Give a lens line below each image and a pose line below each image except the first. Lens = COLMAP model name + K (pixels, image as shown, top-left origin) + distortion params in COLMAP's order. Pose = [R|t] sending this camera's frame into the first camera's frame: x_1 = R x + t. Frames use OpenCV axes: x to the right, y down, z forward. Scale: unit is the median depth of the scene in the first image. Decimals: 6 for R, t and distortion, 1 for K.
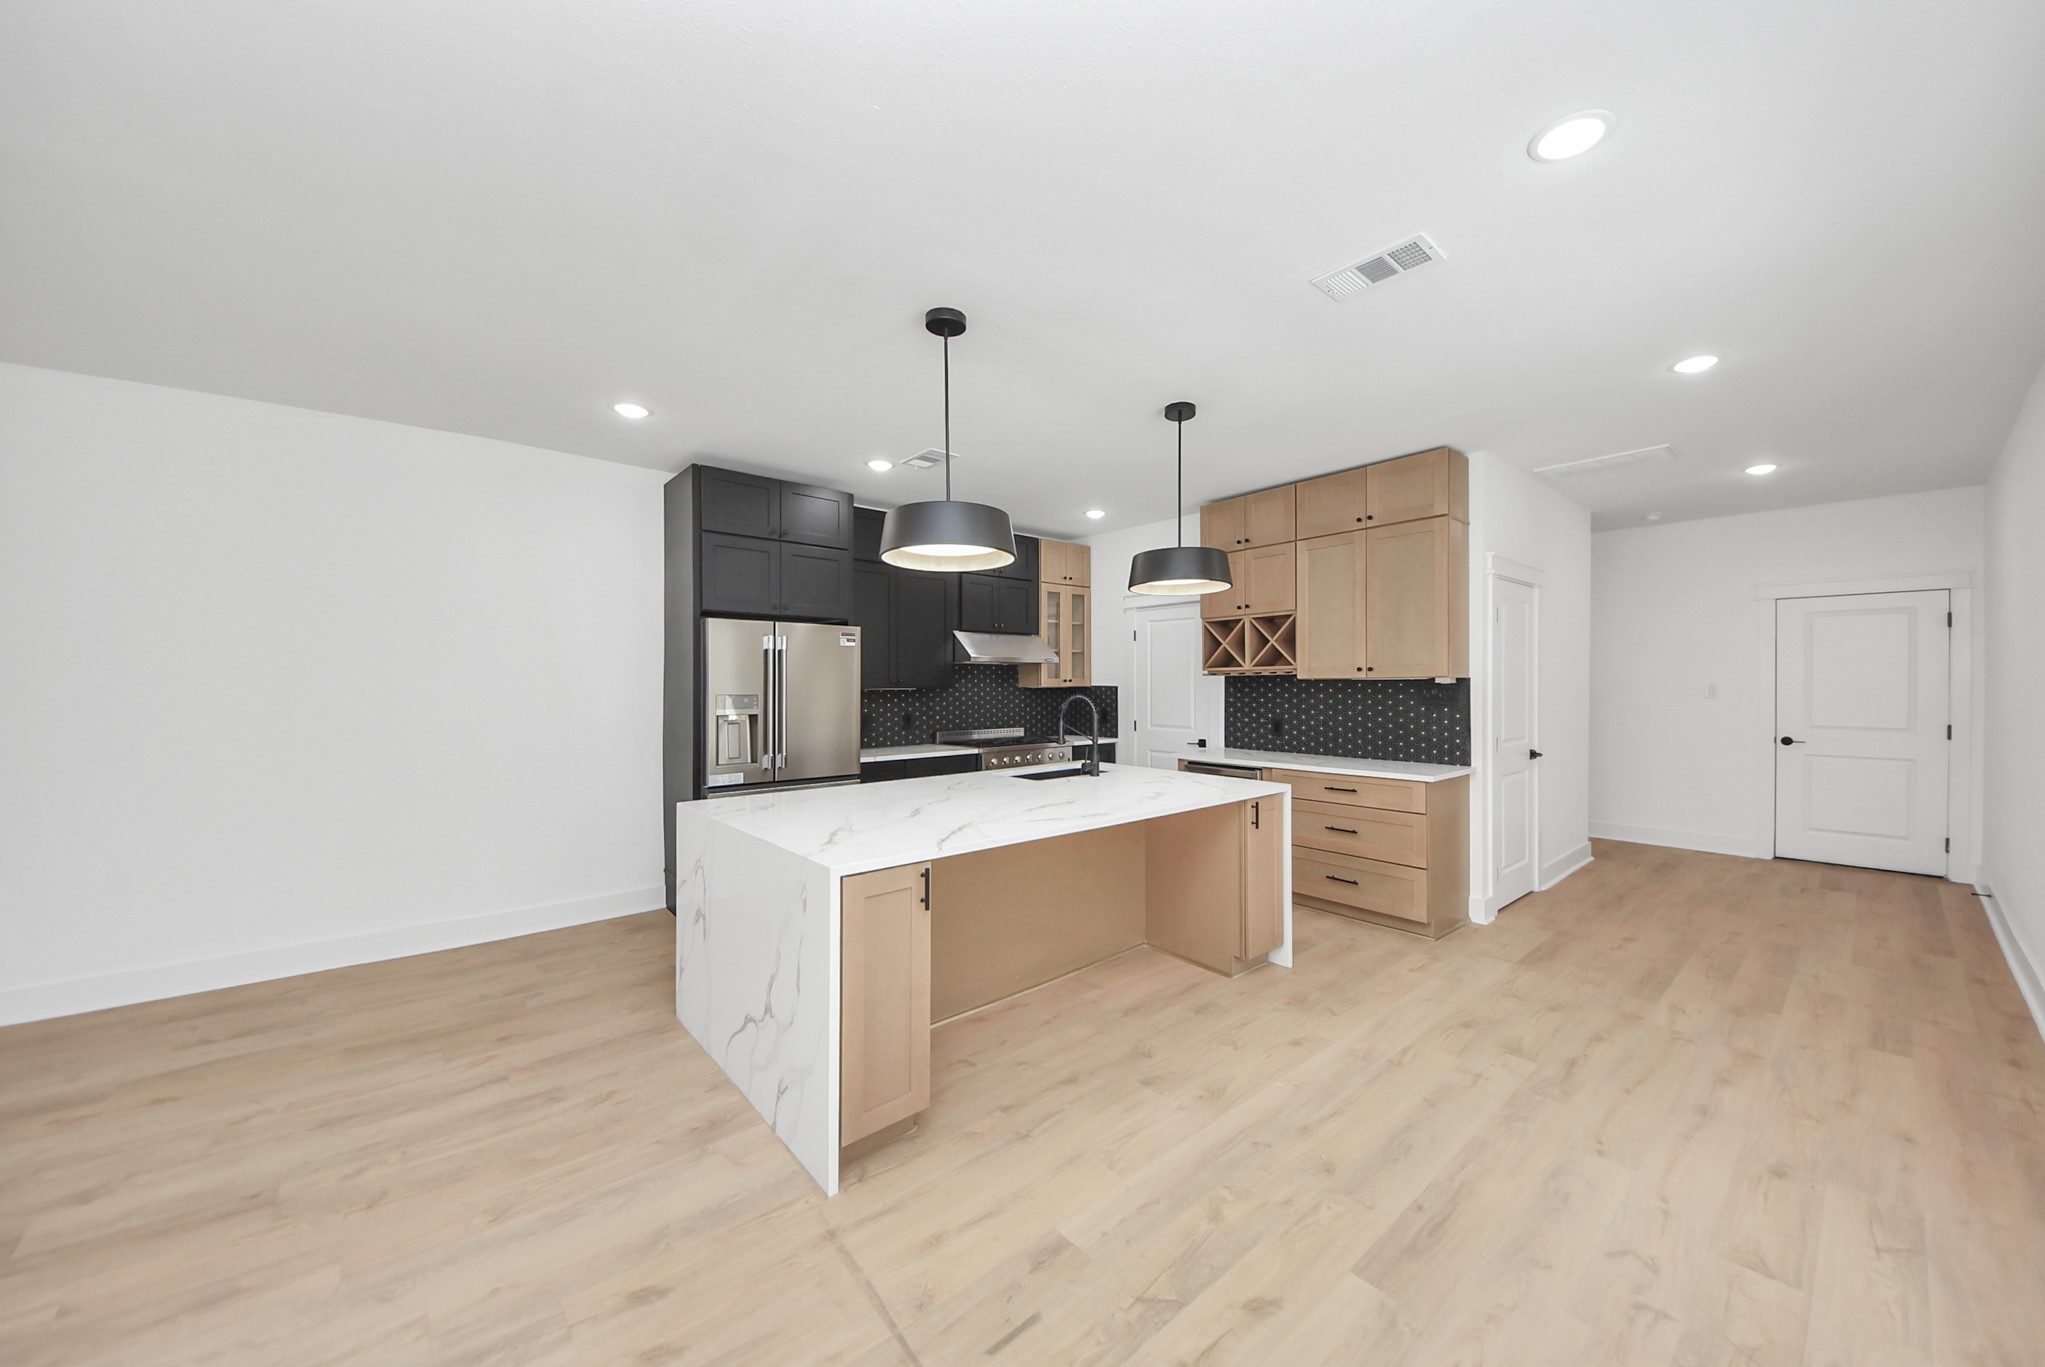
lens RADIAL K [[731.9, 0, 1039.8], [0, 731.9, 689.8], [0, 0, 1]] dist [0.009292, -0.005490]
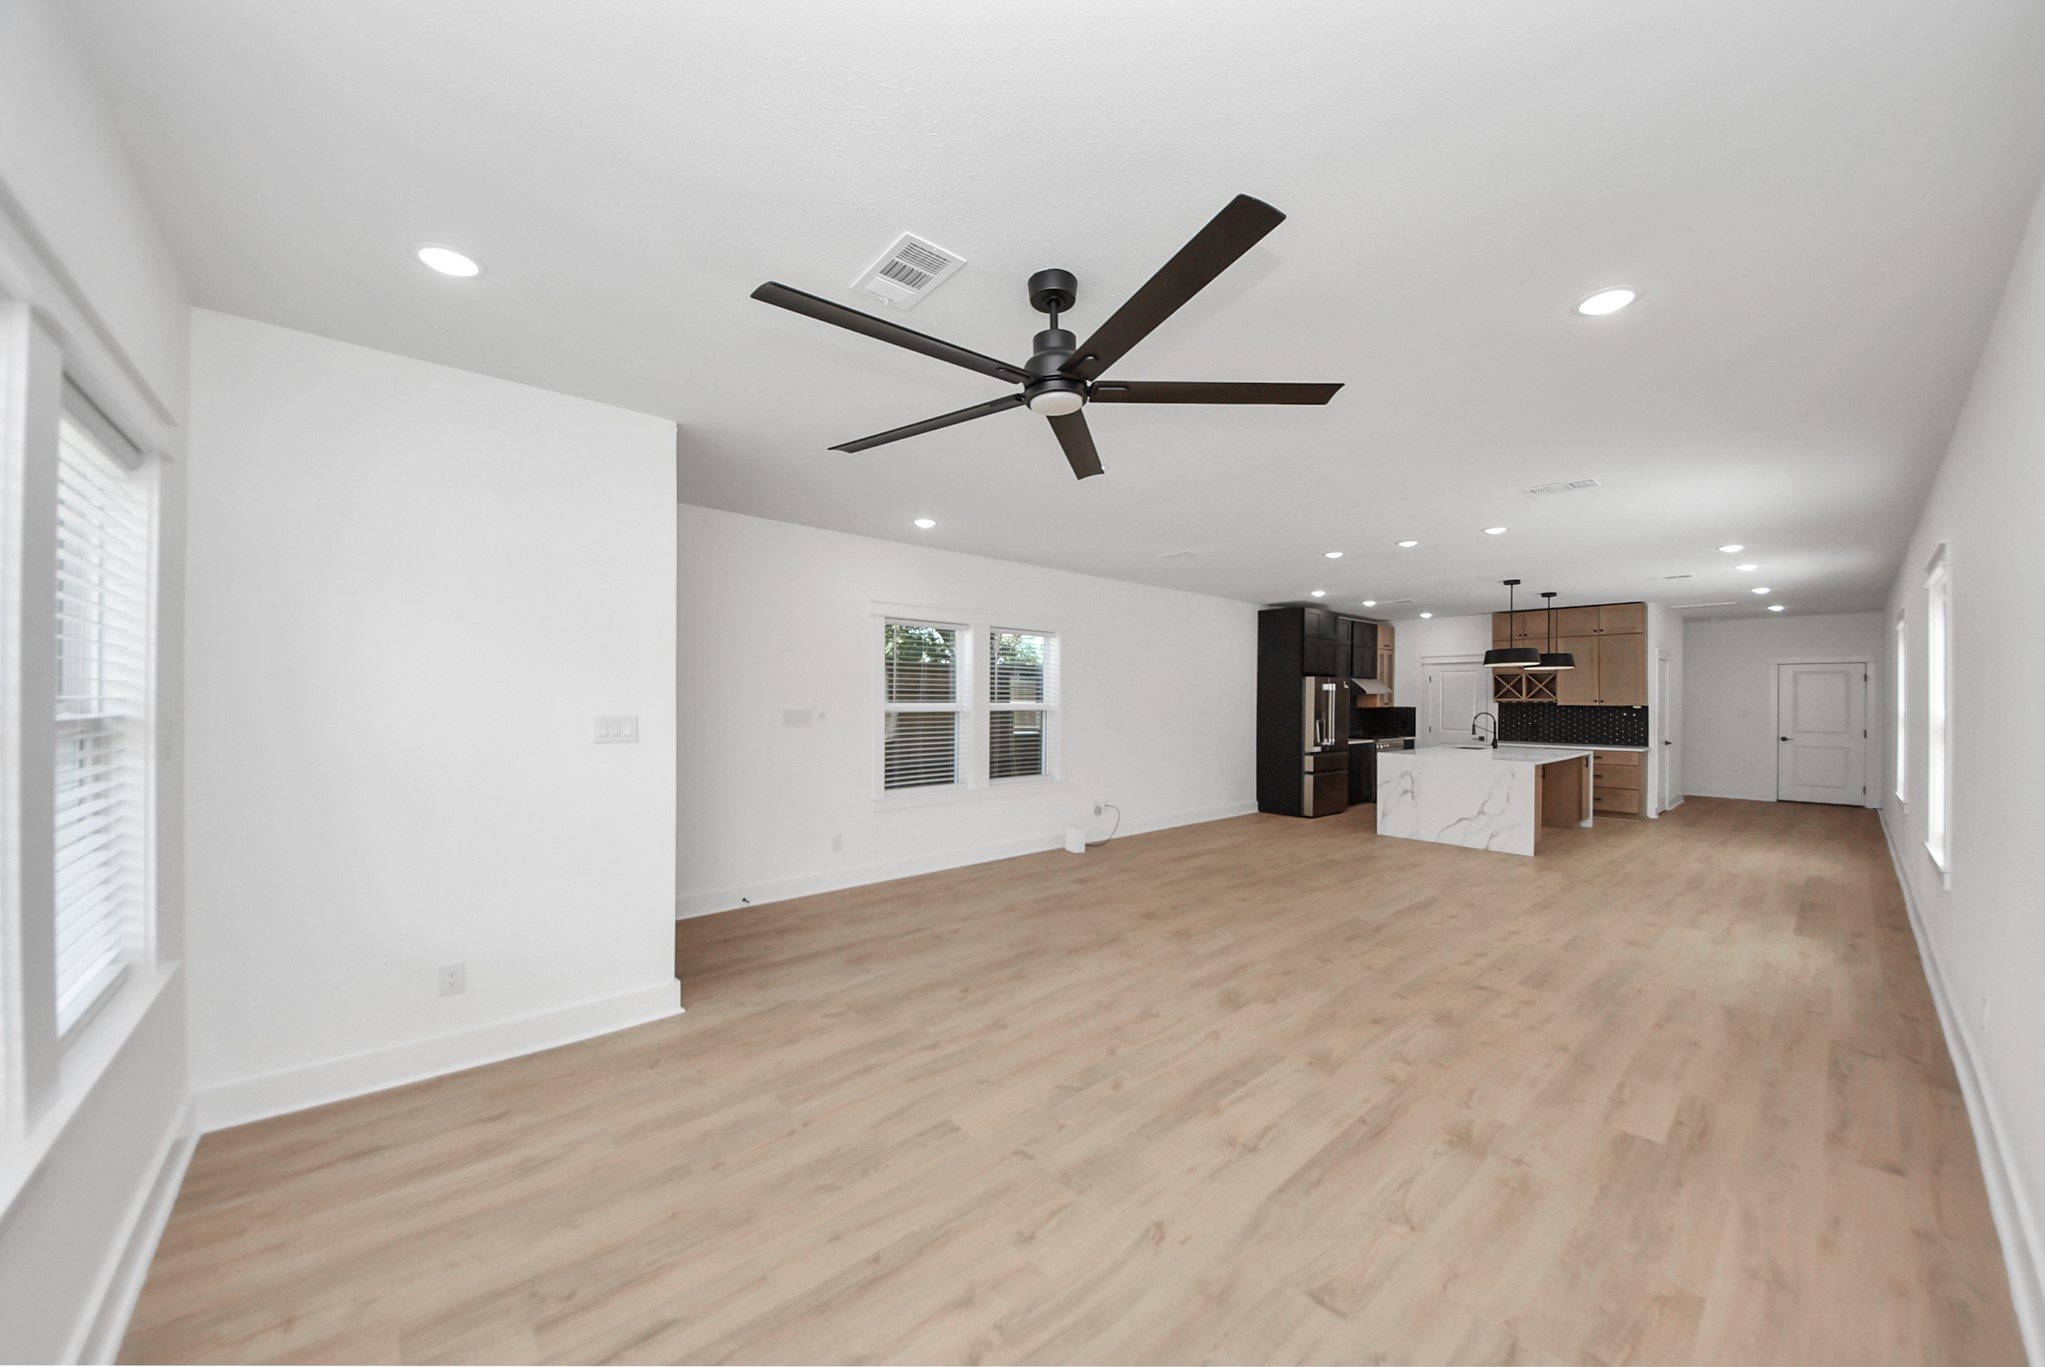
lens RADIAL K [[731.9, 0, 1026.0], [0, 731.9, 704.5], [0, 0, 1]] dist [0.009292, -0.005490]
pose [[0.999790, 0.009571, 0.018132, -1.223392], [-0.009536, 0.999953, -0.002017, 0.001735], [-0.018151, 0.001844, 0.999834, -1.080760]]
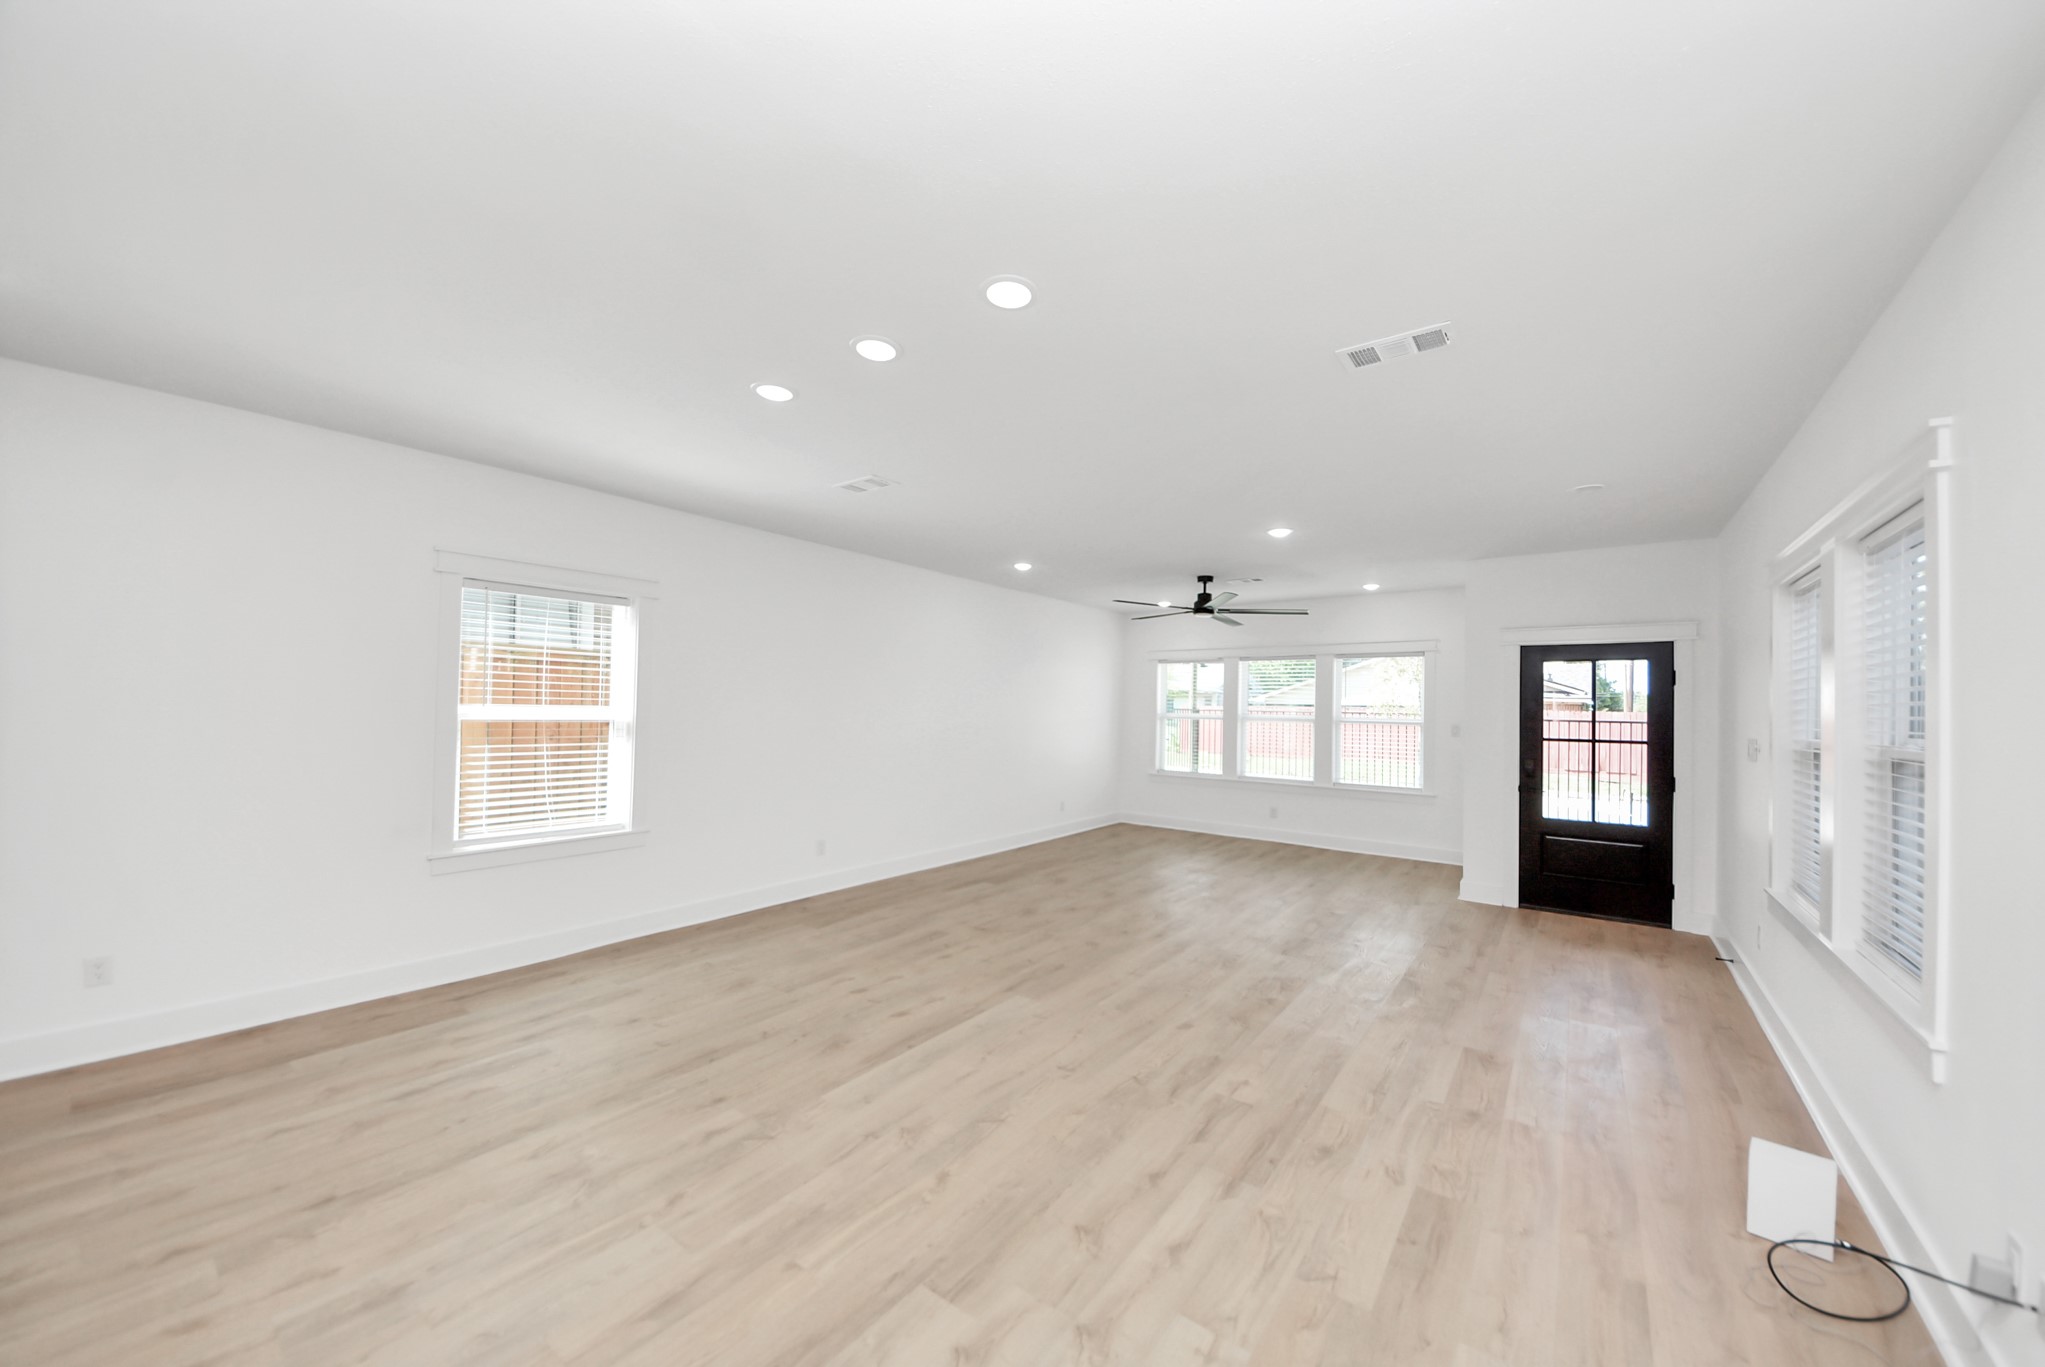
lens RADIAL K [[731.9, 0, 1032.6], [0, 731.9, 689.0], [0, 0, 1]] dist [0.009292, -0.005490]
pose [[-0.974670, -0.019816, -0.222770, -0.519413], [-0.017020, 0.999750, -0.014467, -0.023501], [0.223001, -0.010309, -0.974764, 0.798224]]
